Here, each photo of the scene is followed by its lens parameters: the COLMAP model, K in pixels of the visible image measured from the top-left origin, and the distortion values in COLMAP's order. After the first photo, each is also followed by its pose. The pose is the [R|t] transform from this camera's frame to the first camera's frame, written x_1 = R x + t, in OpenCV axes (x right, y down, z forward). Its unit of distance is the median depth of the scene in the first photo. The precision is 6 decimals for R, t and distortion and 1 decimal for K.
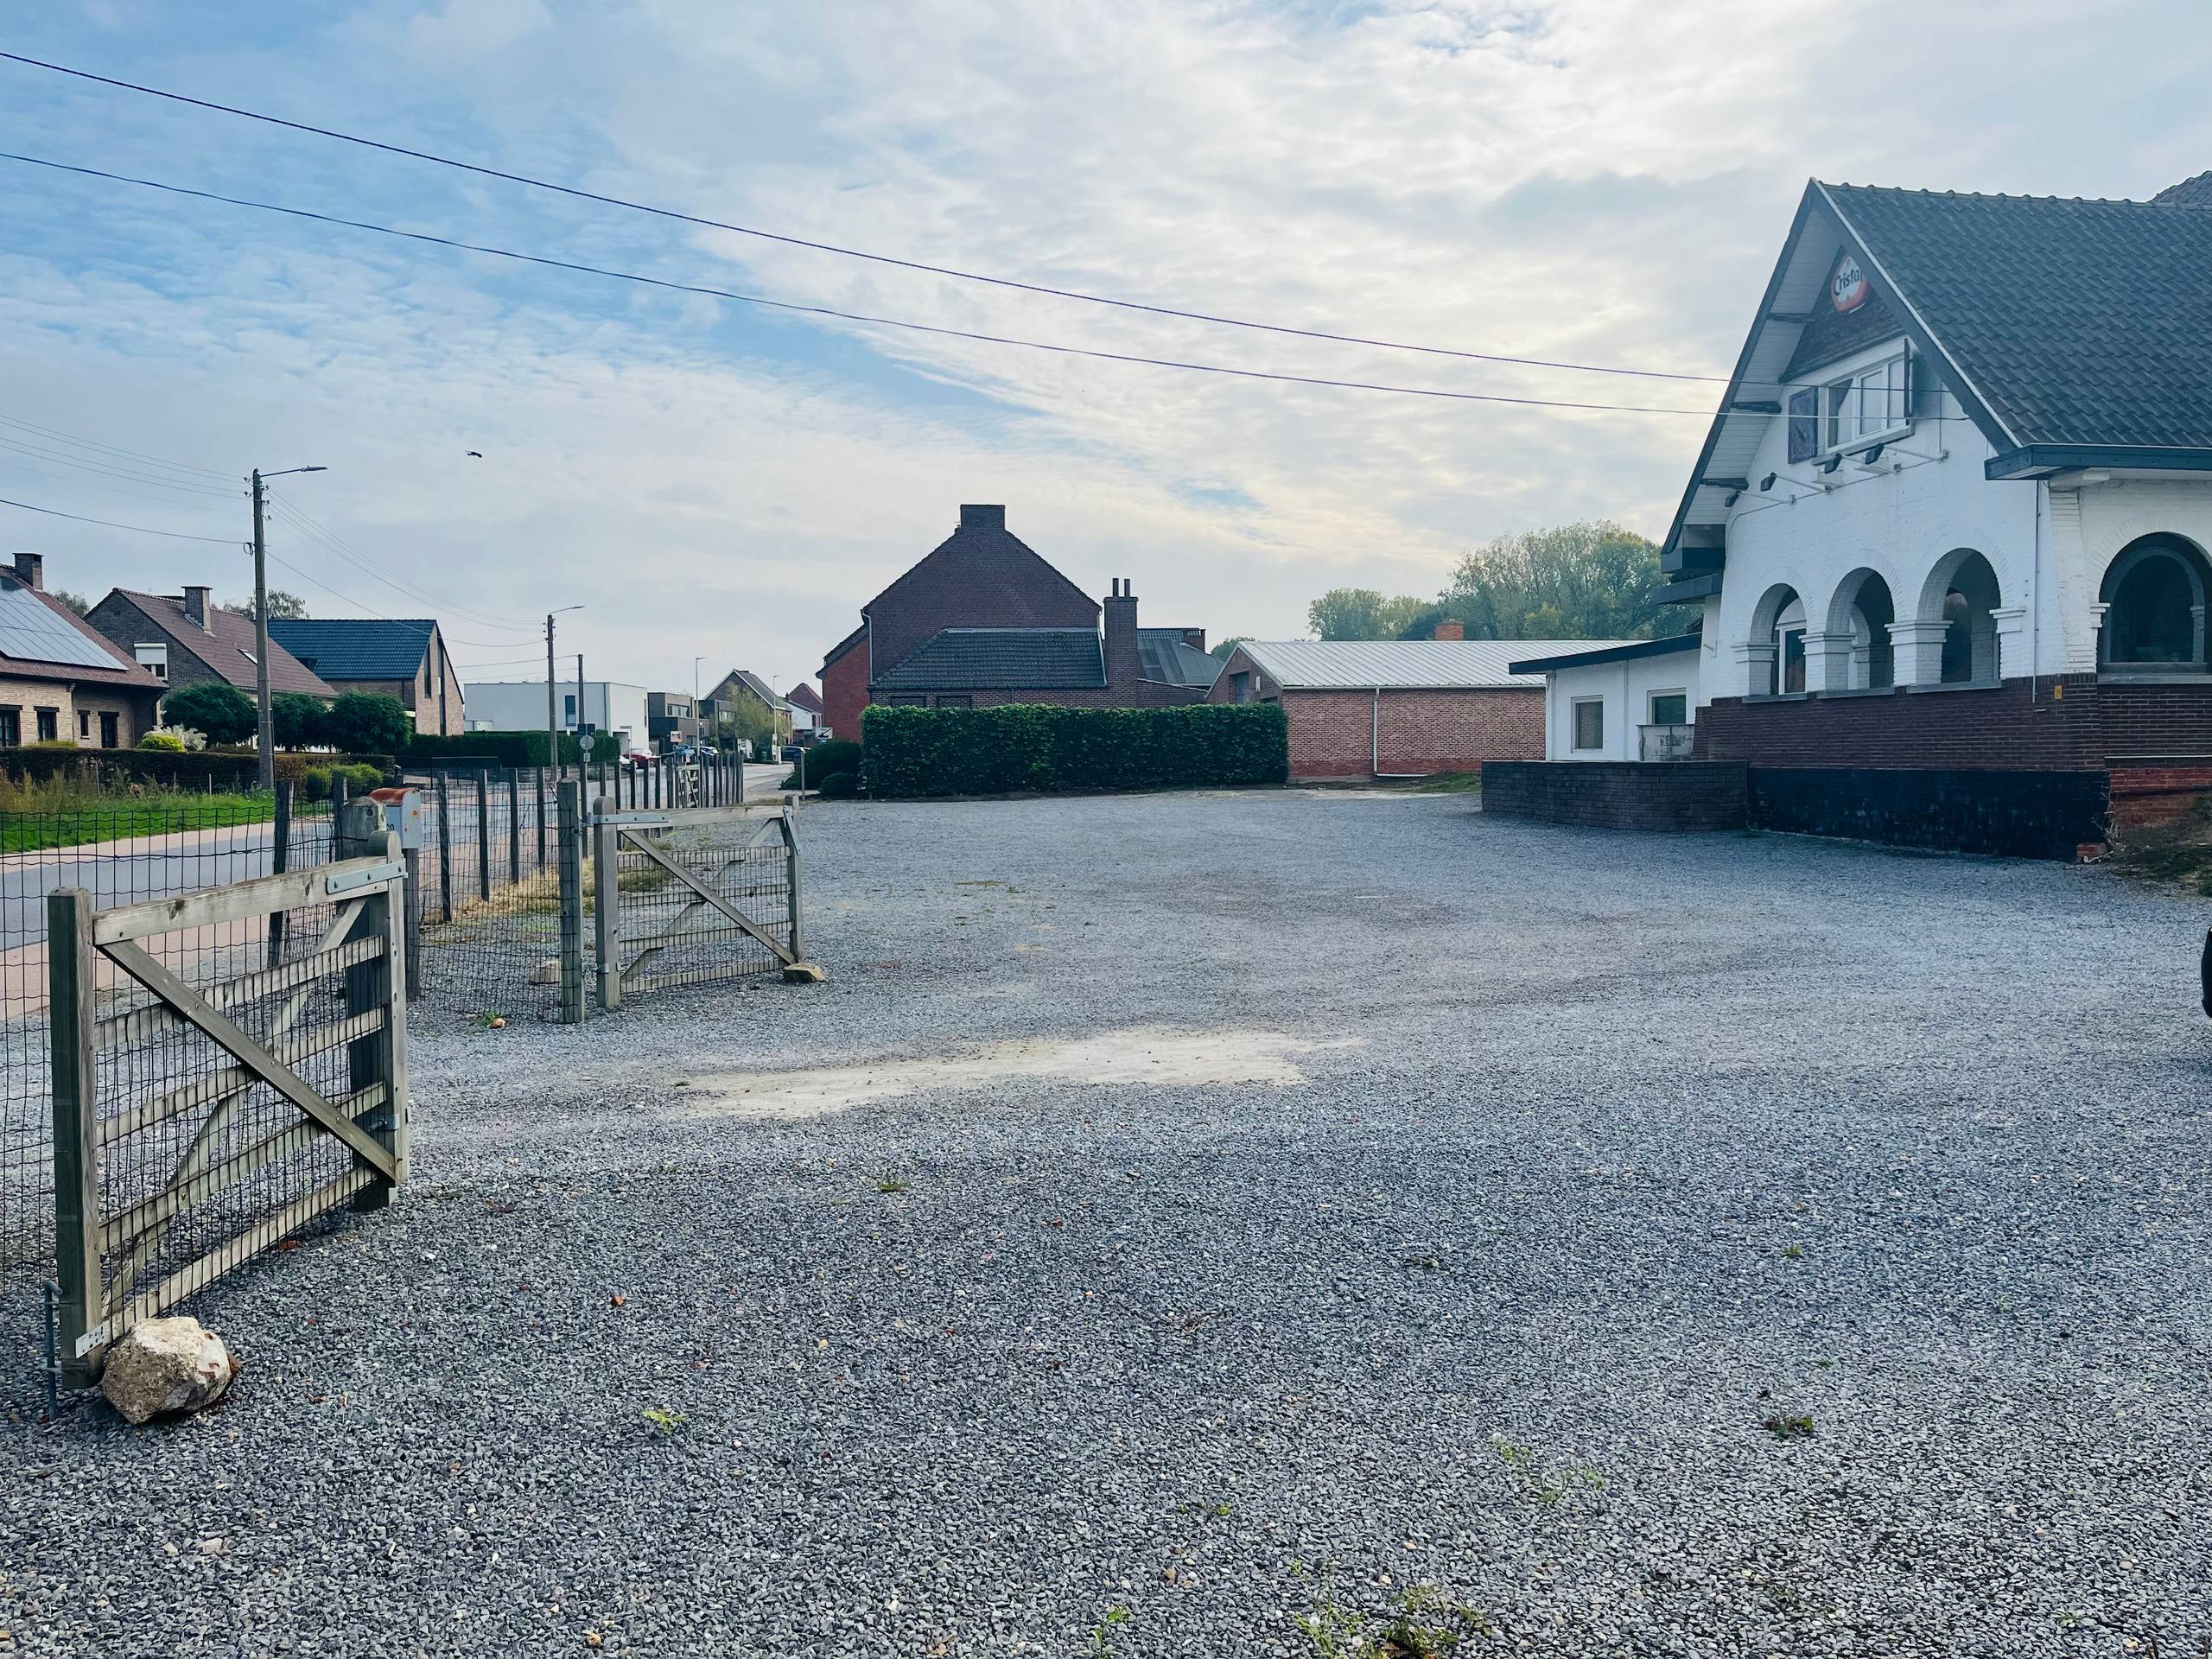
lens RADIAL K [[1680.1, 0, 1074.6], [0, 1680.1, 835.7], [0, 0, 1]] dist [0.004052, 0.000559]
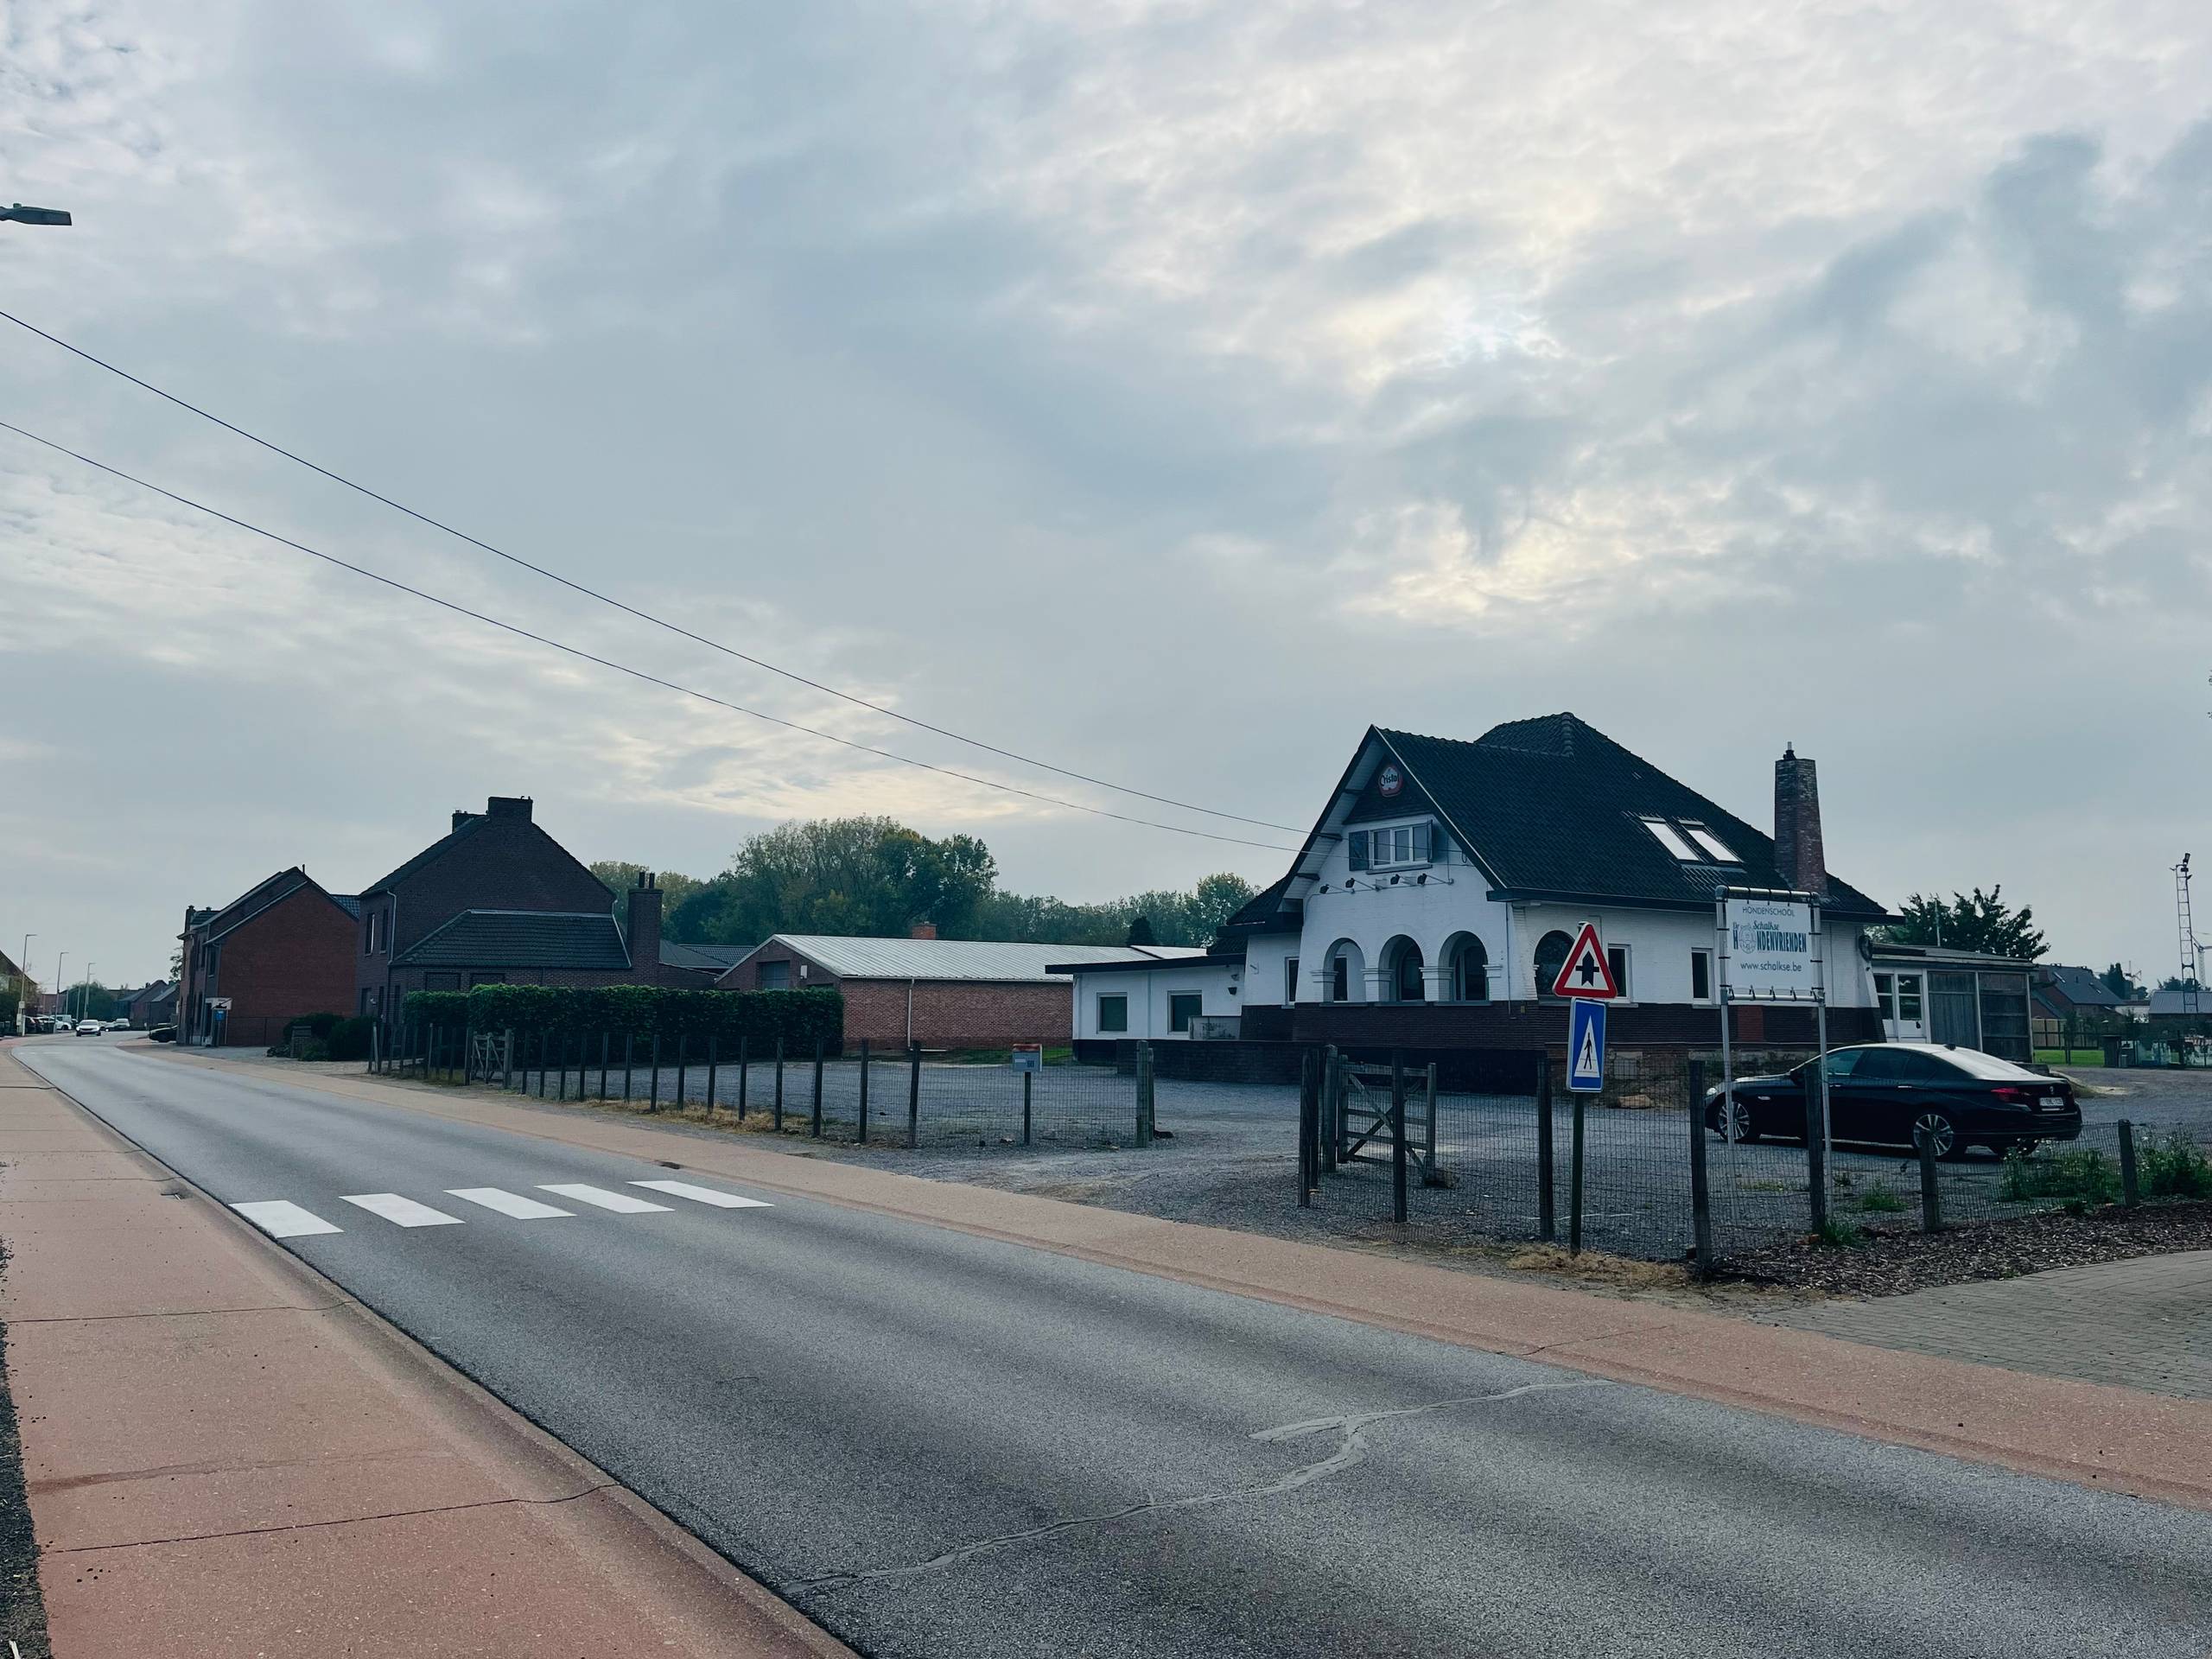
lens RADIAL K [[1735.5, 0, 1105.1], [0, 1735.5, 789.1], [0, 0, 1]] dist [0.102942, -0.000977]
pose [[0.894548, 0.078796, 0.439973, -0.581167], [0.004861, 0.982566, -0.185853, 0.030286], [-0.446946, 0.168393, 0.878569, -0.473525]]
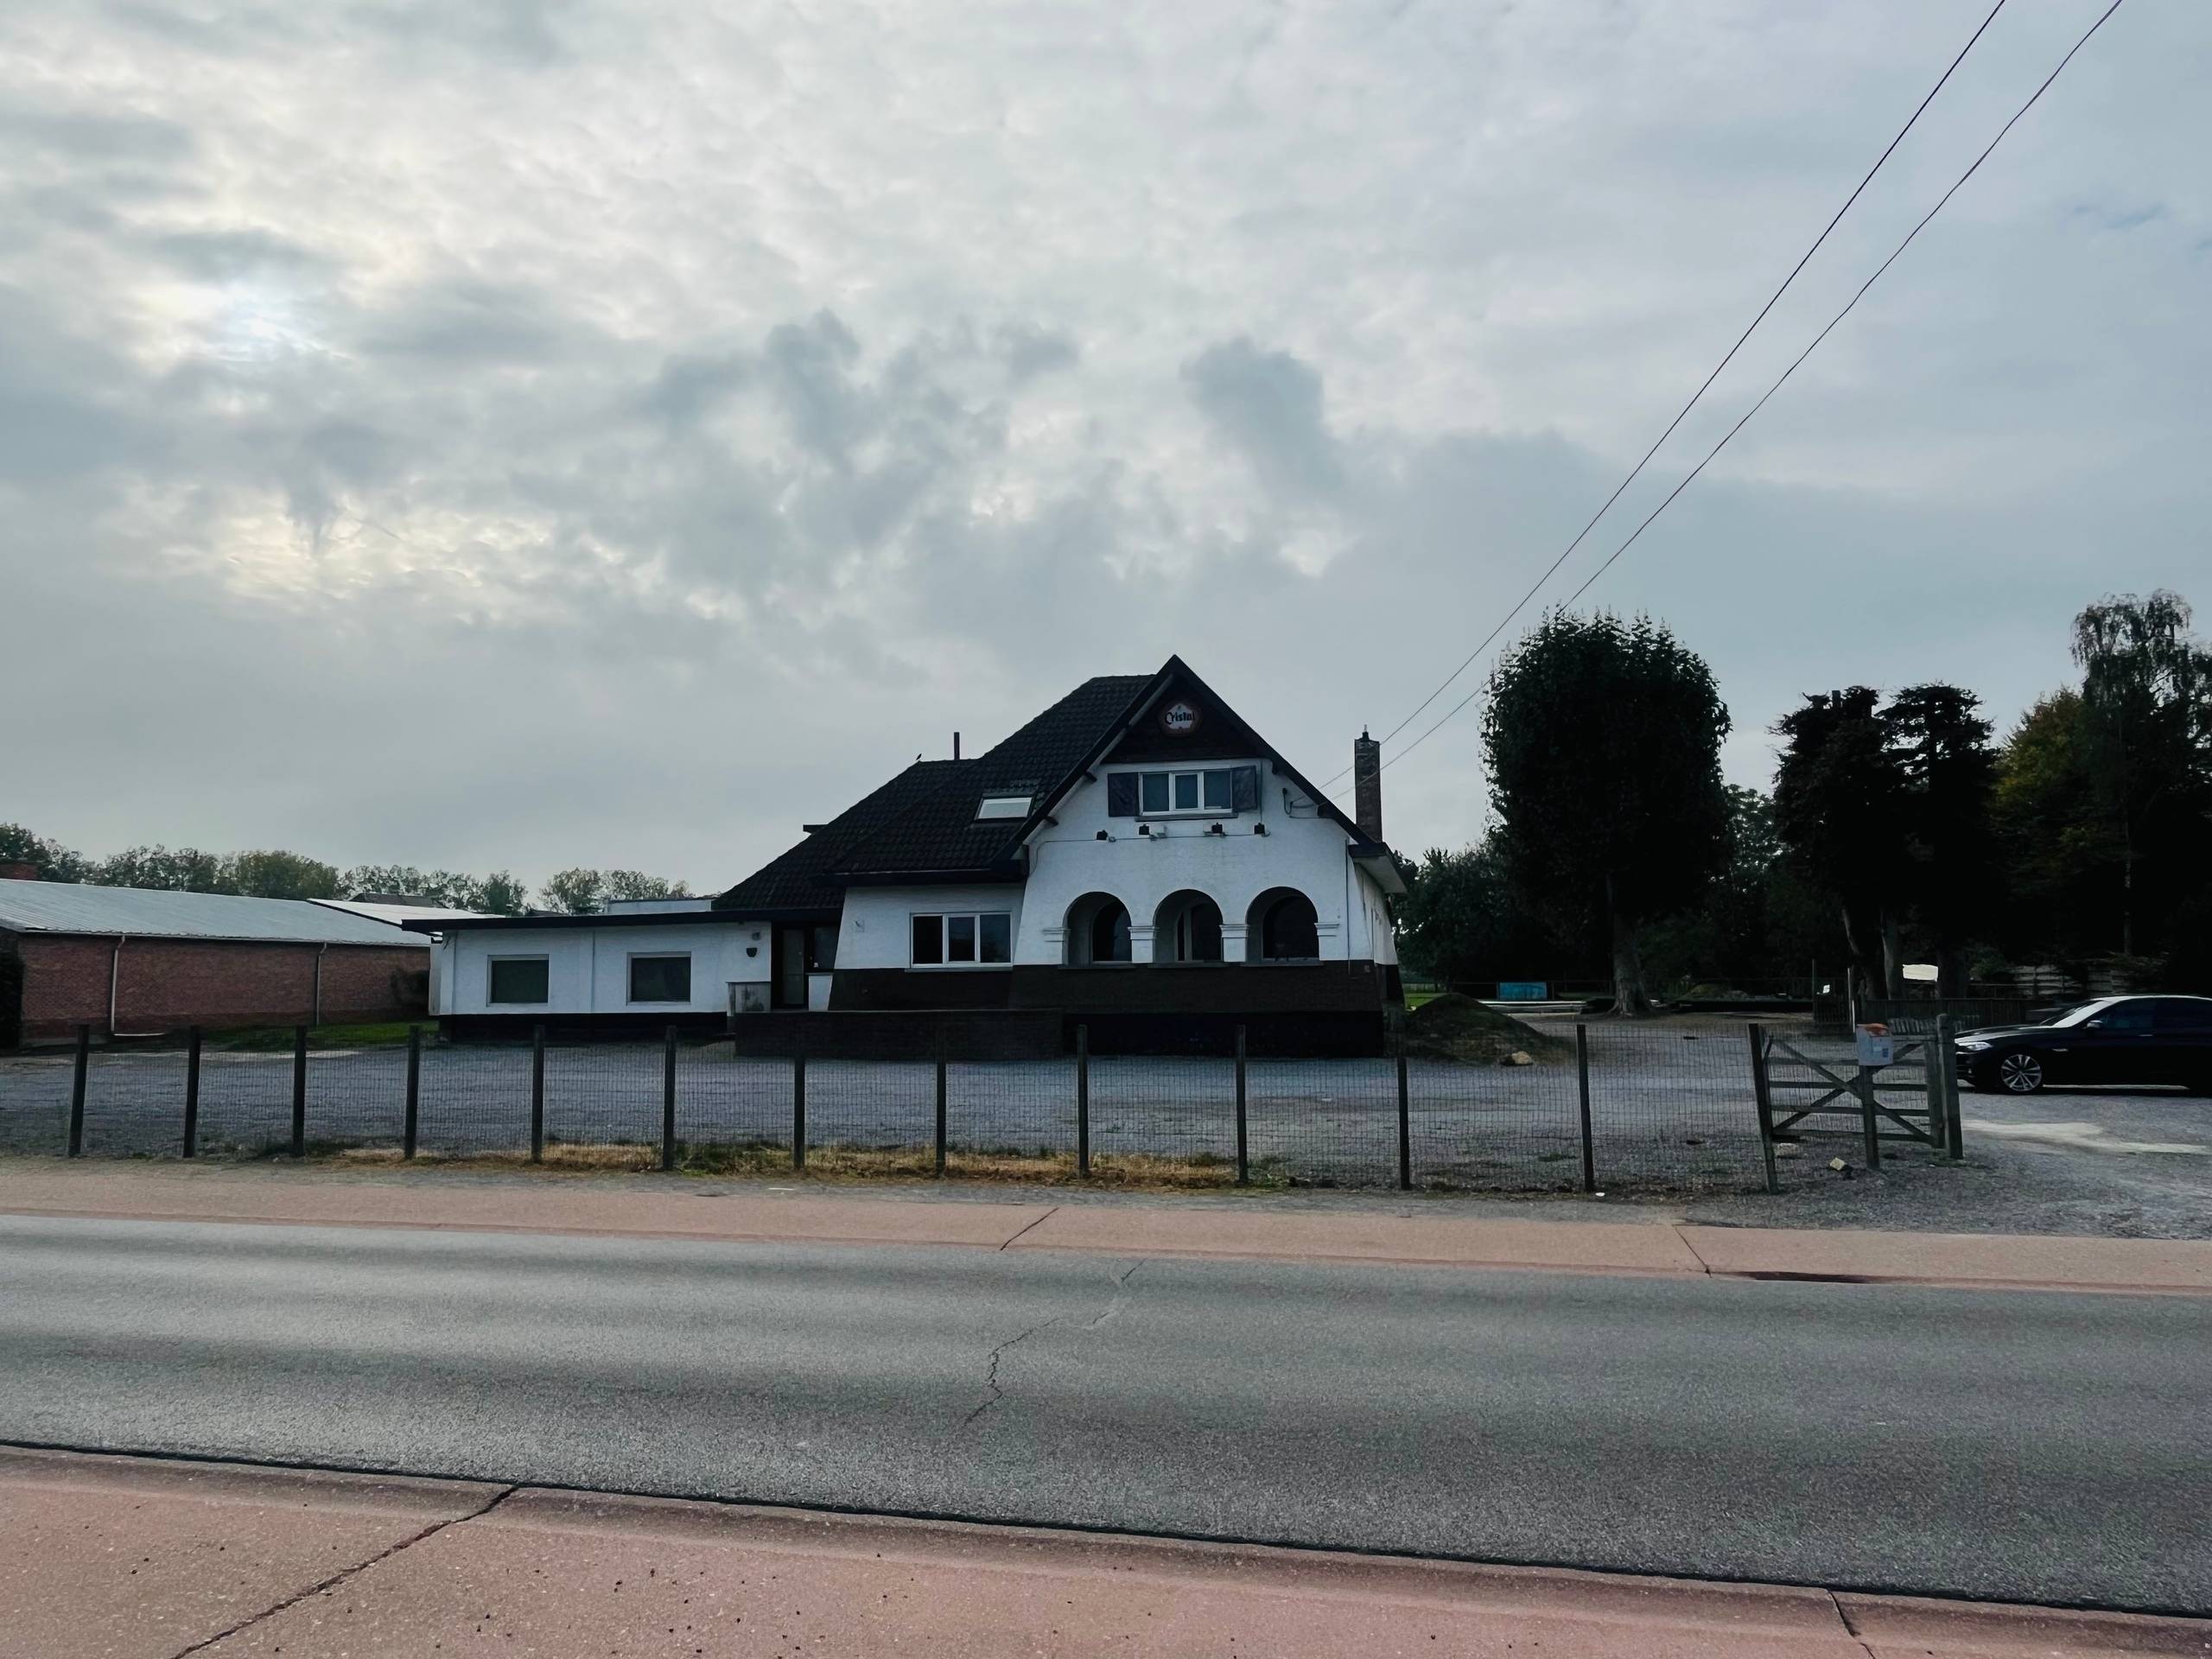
lens RADIAL K [[1431.5, 0, 1106.0], [0, 1431.5, 829.5], [0, 0, 1]] dist [-0.002089, -0.002293]
pose [[0.342752, 0.108793, 0.933105, -0.770669], [0.053660, 0.989383, -0.135065, -0.028341], [-0.937892, 0.096364, 0.333275, 0.529561]]
